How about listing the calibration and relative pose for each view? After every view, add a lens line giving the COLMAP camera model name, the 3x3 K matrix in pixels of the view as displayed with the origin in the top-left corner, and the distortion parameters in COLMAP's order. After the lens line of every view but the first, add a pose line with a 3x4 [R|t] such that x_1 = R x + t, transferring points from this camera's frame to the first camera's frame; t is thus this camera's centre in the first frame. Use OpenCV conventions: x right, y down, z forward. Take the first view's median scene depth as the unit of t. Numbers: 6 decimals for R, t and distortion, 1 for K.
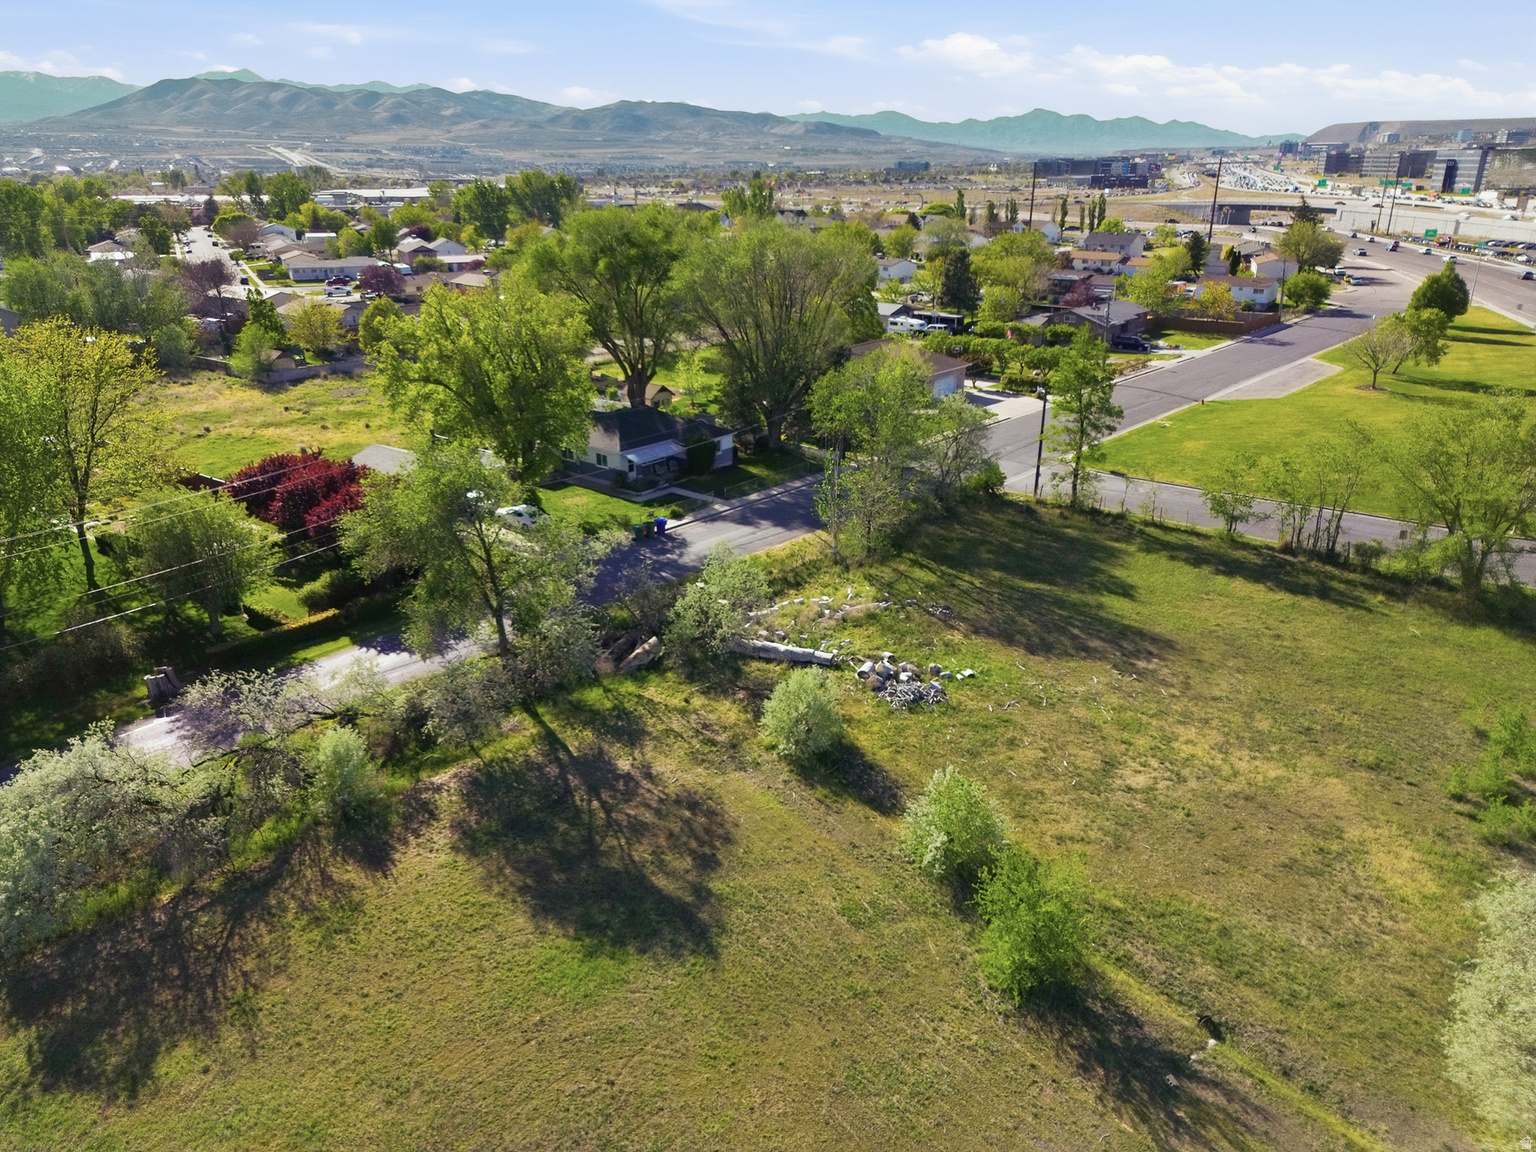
lens RADIAL K [[1078.9, 0, 764.9], [0, 1078.9, 578.7], [0, 0, 1]] dist [0.060853, -0.048572]
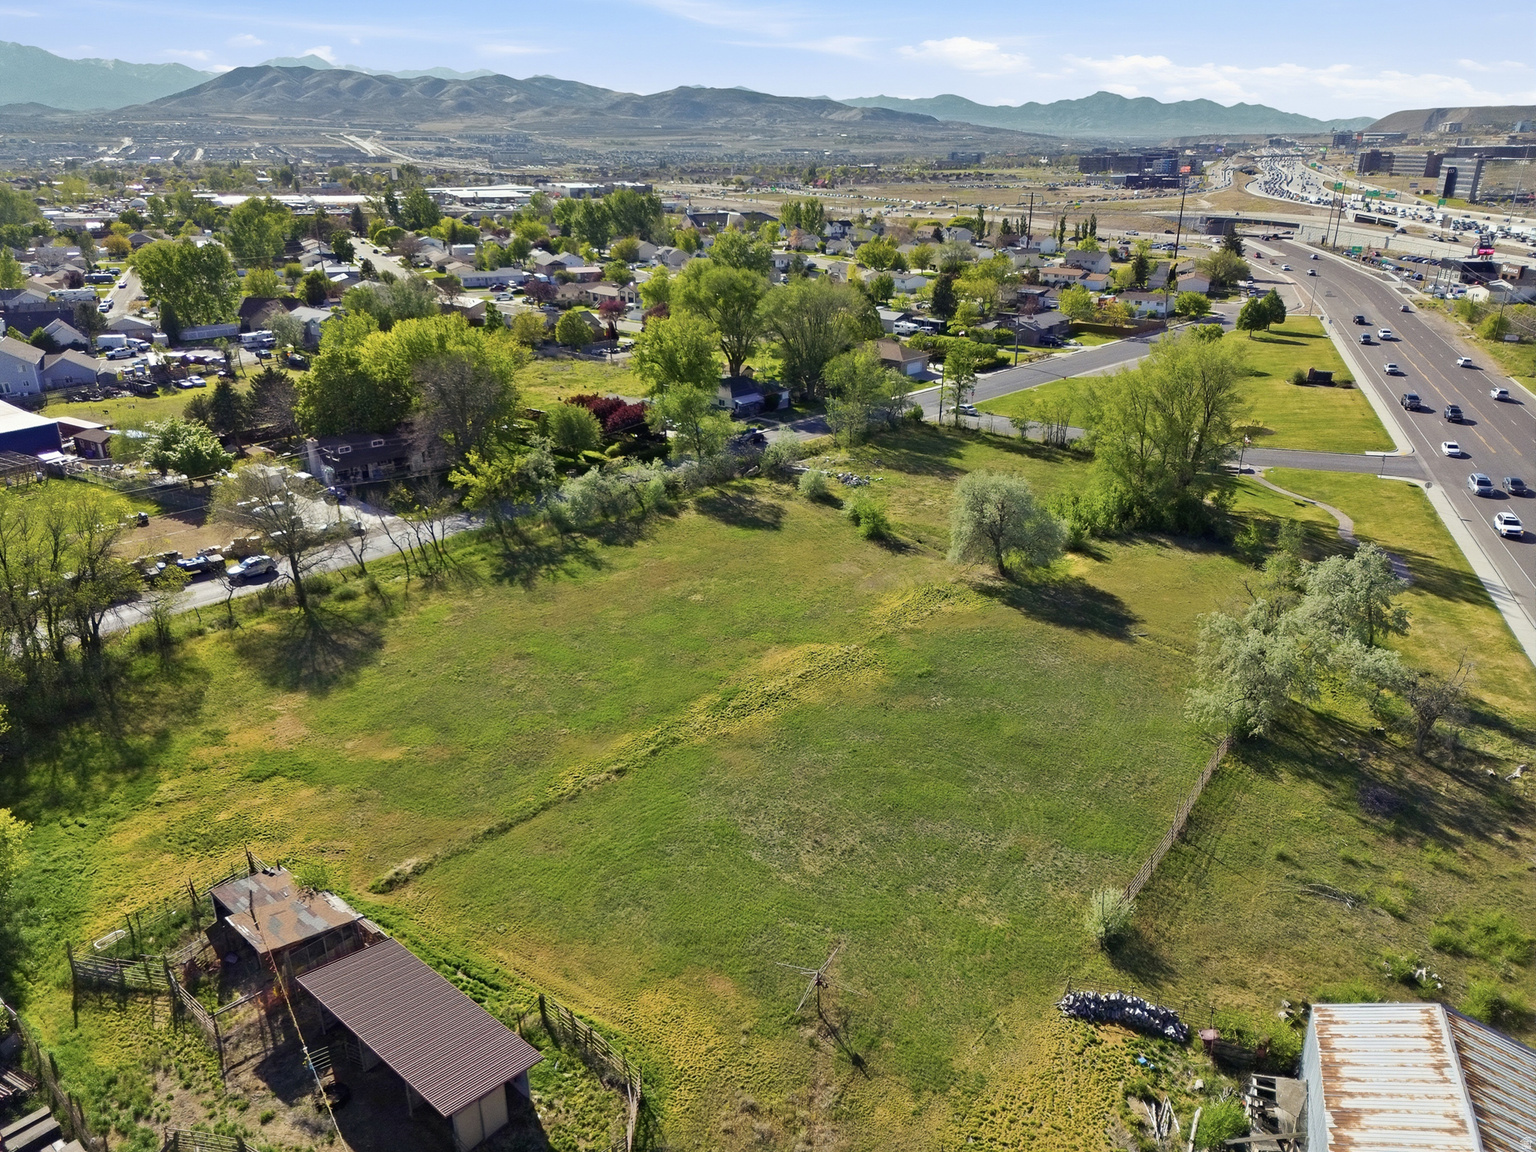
lens RADIAL K [[1078.9, 0, 763.1], [0, 1078.9, 577.8], [0, 0, 1]] dist [0.060853, -0.048572]
pose [[0.998741, 0.018504, -0.046633, 0.020531], [-0.017932, 0.999759, 0.012650, 0.170493], [0.046856, -0.011798, 0.998832, -0.900254]]
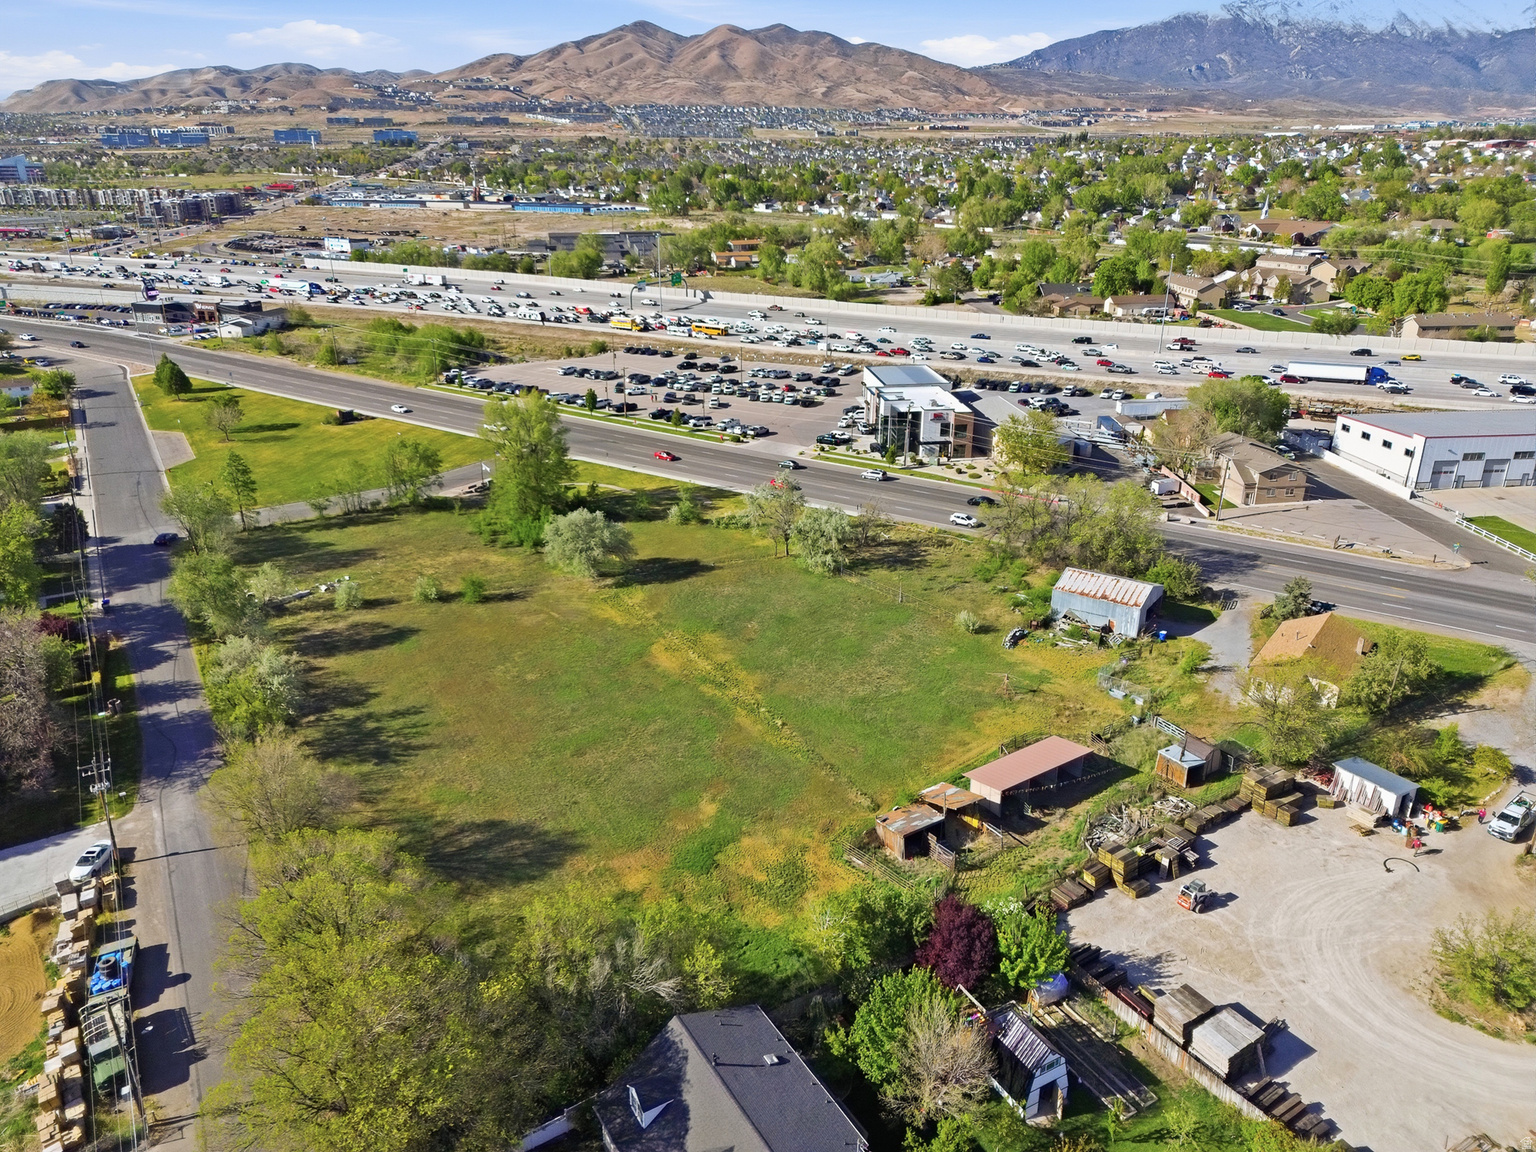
lens RADIAL K [[1078.9, 0, 766.9], [0, 1078.9, 579.0], [0, 0, 1]] dist [0.060853, -0.048572]
pose [[0.303887, -0.349793, 0.886170, -1.141387], [0.343410, 0.907848, 0.240586, -0.122772], [-0.888663, 0.231209, 0.396005, -0.618821]]
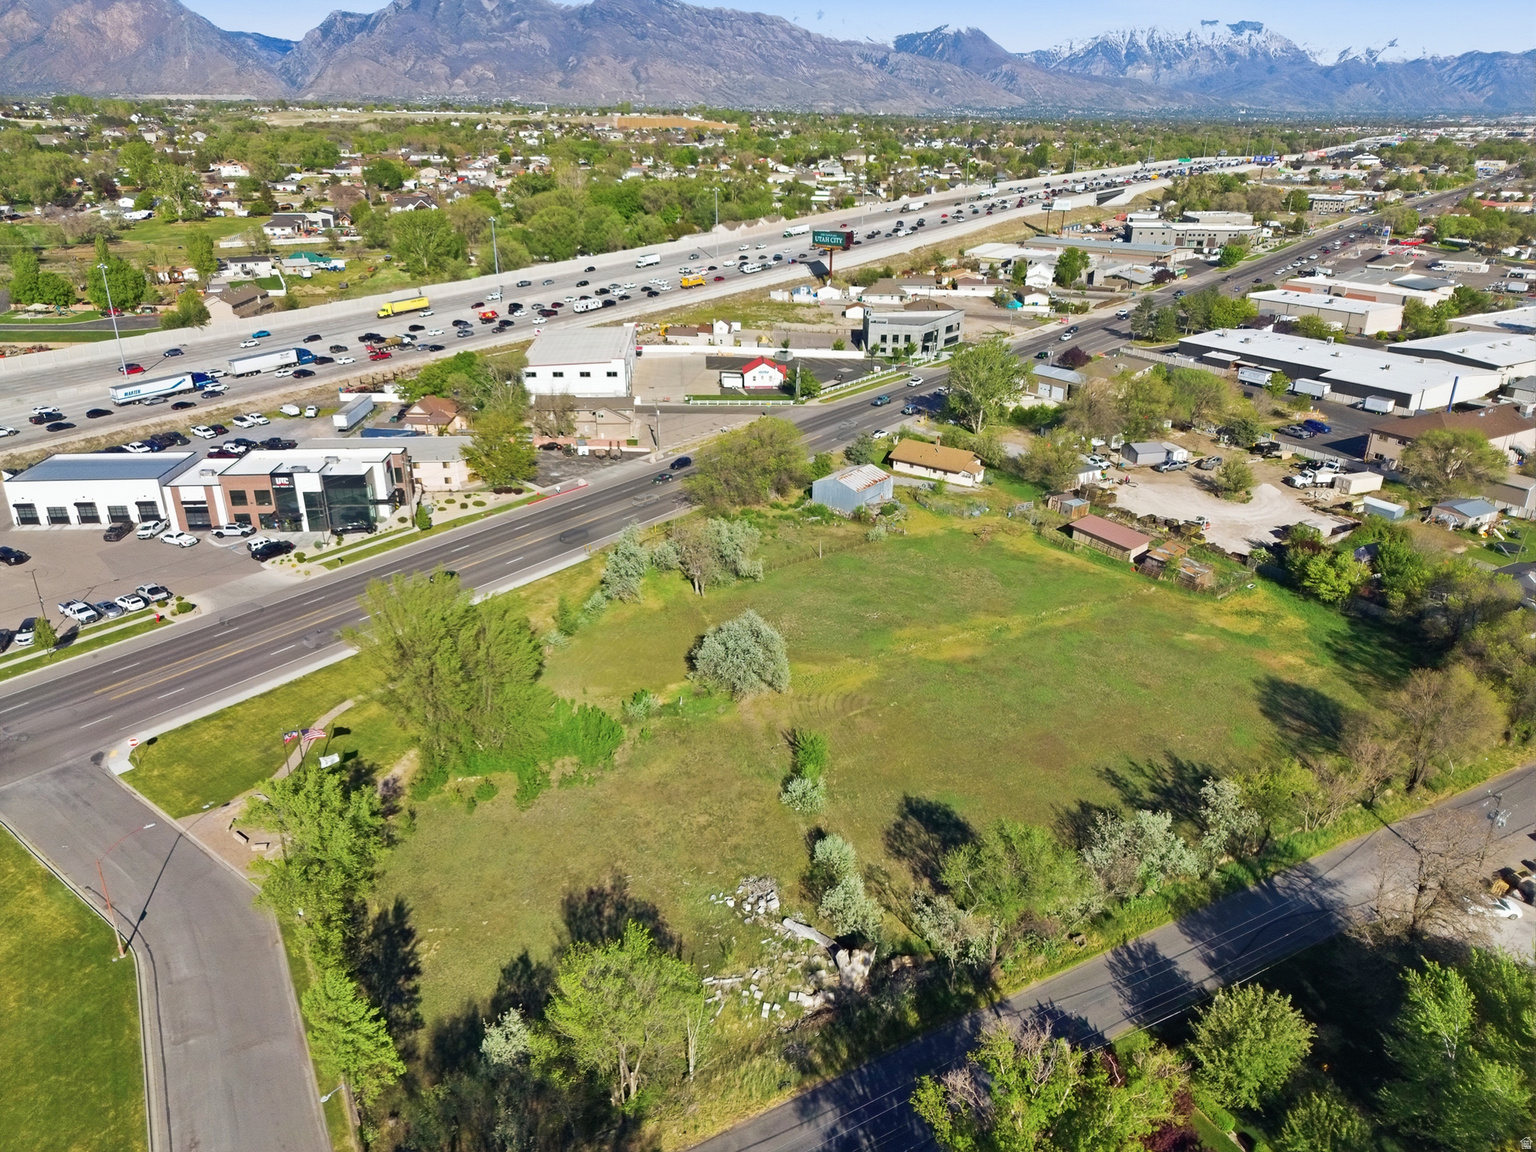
lens RADIAL K [[1078.9, 0, 769.1], [0, 1078.9, 583.0], [0, 0, 1]] dist [0.060853, -0.048572]
pose [[-0.941795, -0.133938, 0.308355, -0.200820], [0.119407, 0.724139, 0.679238, -0.812009], [-0.314268, 0.676523, -0.665998, 1.026214]]
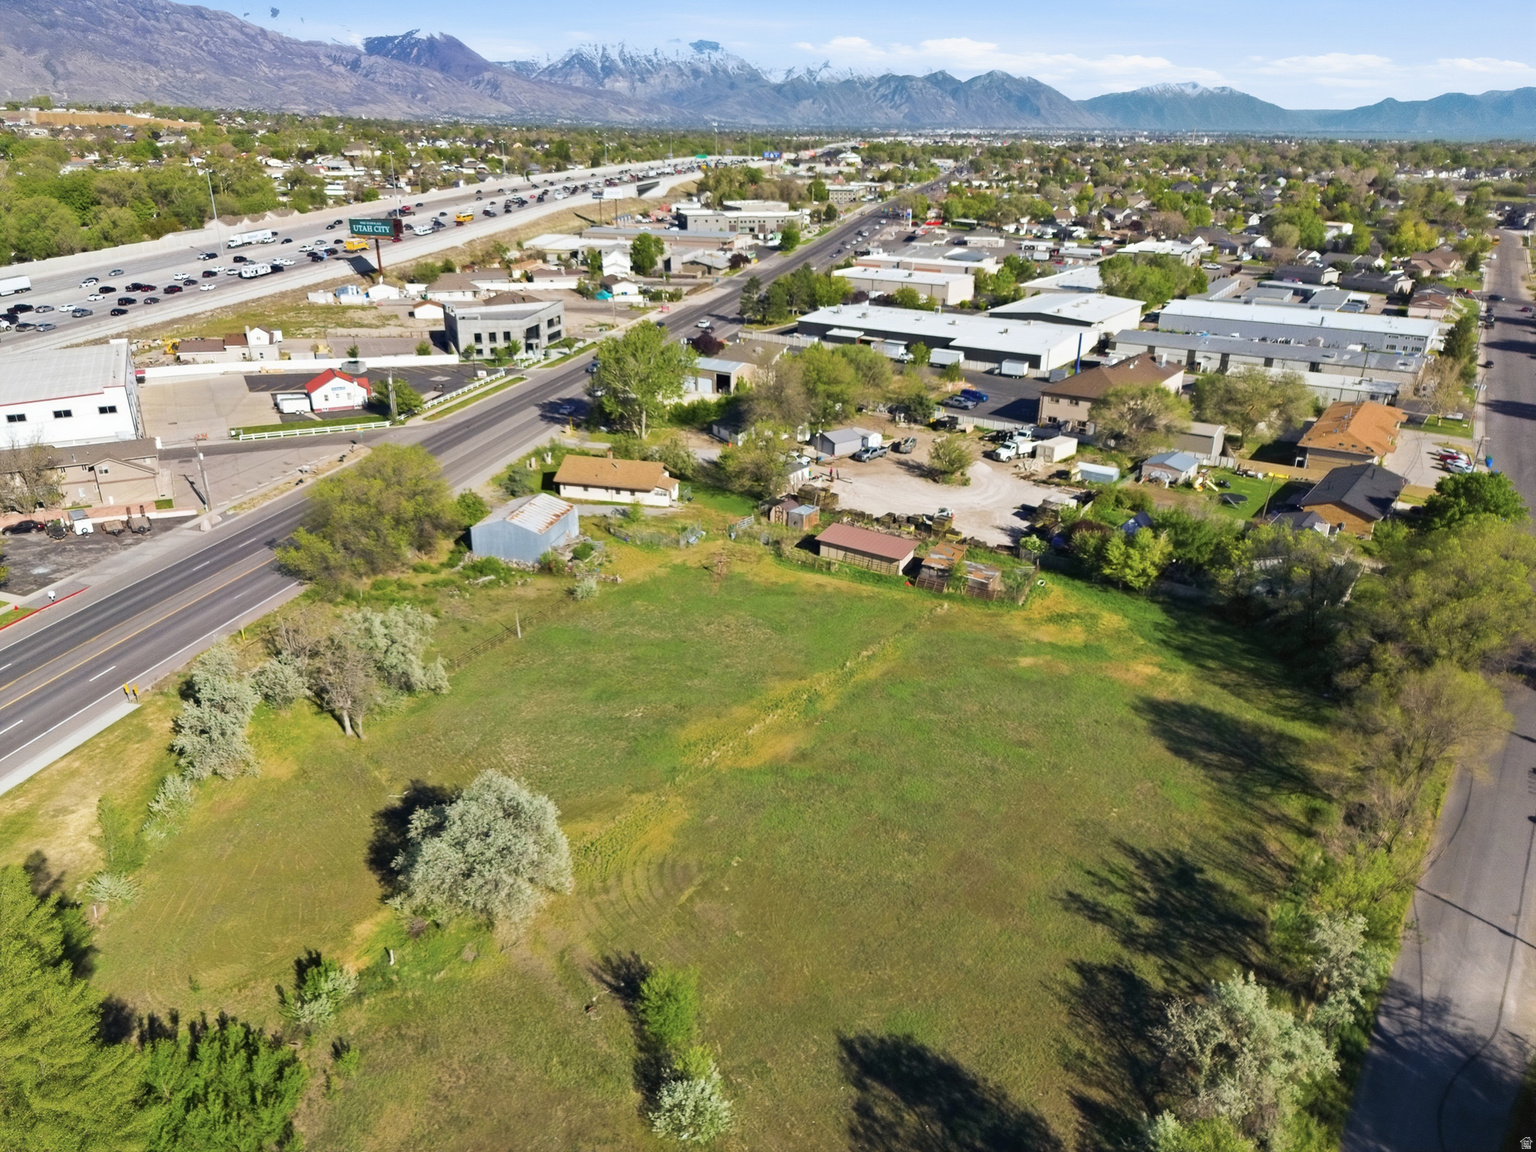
lens RADIAL K [[1078.9, 0, 769.3], [0, 1078.9, 578.3], [0, 0, 1]] dist [0.060853, -0.048572]
pose [[-0.996595, 0.027890, -0.077587, 0.072126], [-0.033349, 0.724263, 0.688716, -0.548697], [0.075401, 0.688959, -0.720868, 0.671378]]
